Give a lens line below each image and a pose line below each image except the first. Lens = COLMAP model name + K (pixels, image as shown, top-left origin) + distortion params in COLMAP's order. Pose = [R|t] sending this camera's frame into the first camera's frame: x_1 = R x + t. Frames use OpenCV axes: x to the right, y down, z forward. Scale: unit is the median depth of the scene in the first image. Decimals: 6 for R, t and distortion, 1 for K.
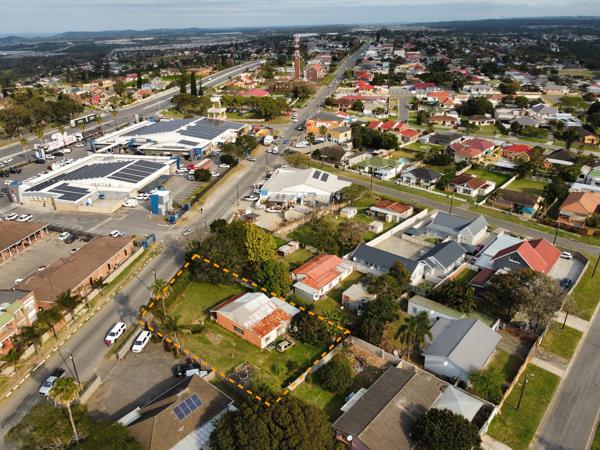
lens RADIAL K [[454.8, 0, 300.0], [0, 454.8, 225.0], [0, 0, 1]] dist [0.000800, -0.007394]
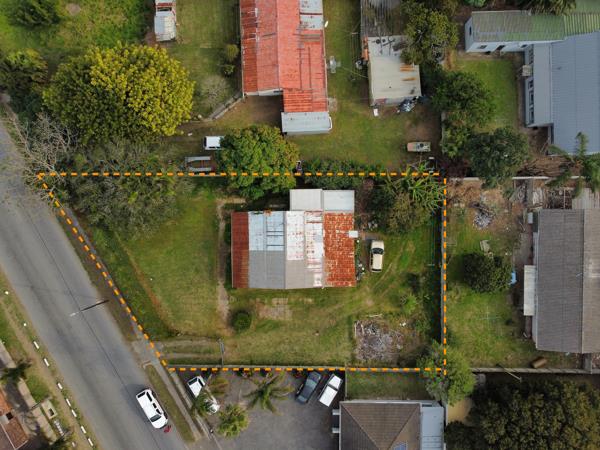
lens RADIAL K [[454.8, 0, 300.0], [0, 454.8, 225.0], [0, 0, 1]] dist [0.000800, -0.007394]
pose [[0.759810, -0.650139, 0.002817, -0.071436], [0.264182, 0.312700, 0.912374, -0.308582], [-0.594051, -0.692487, 0.409347, 0.675099]]
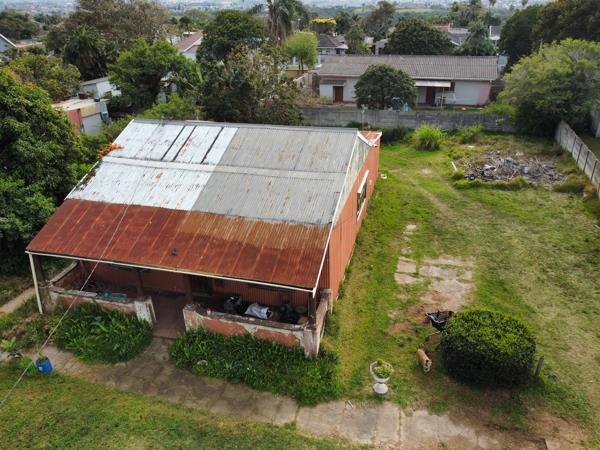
lens RADIAL K [[454.8, 0, 300.0], [0, 454.8, 225.0], [0, 0, 1]] dist [0.000800, -0.007394]
pose [[-0.412890, -0.383126, 0.826279, -0.256922], [0.390249, 0.745301, 0.540585, 0.095391], [-0.822938, 0.545657, -0.158213, 0.895531]]
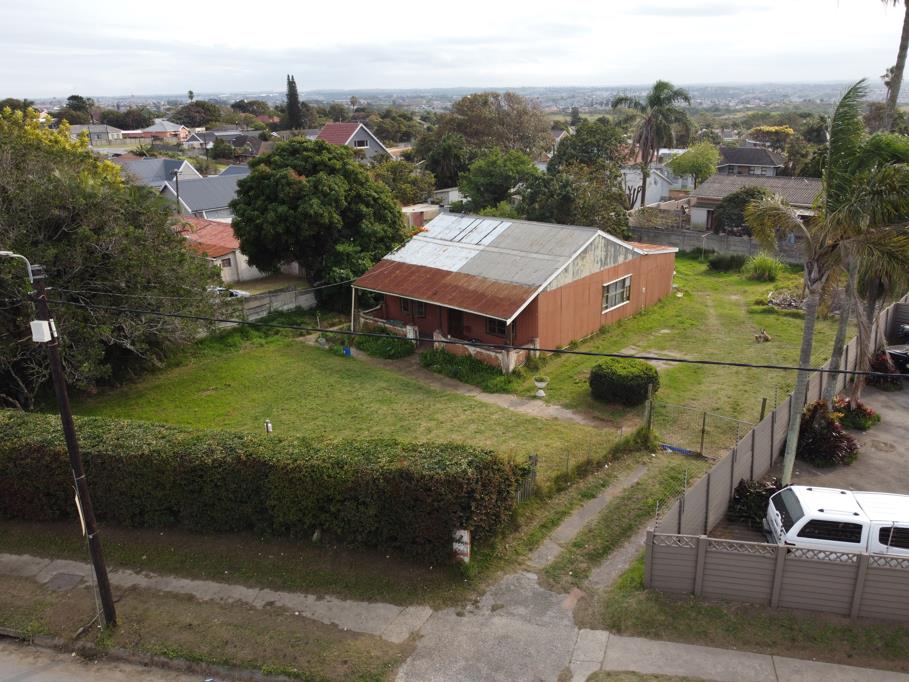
lens RADIAL K [[689.0, 0, 454.5], [0, 689.0, 341.0], [0, 0, 1]] dist [0.000800, -0.007394]
pose [[0.021947, -0.317293, 0.948074, -0.409836], [0.422673, 0.862329, 0.278812, 0.097061], [-0.906016, 0.394606, 0.153036, 0.866831]]
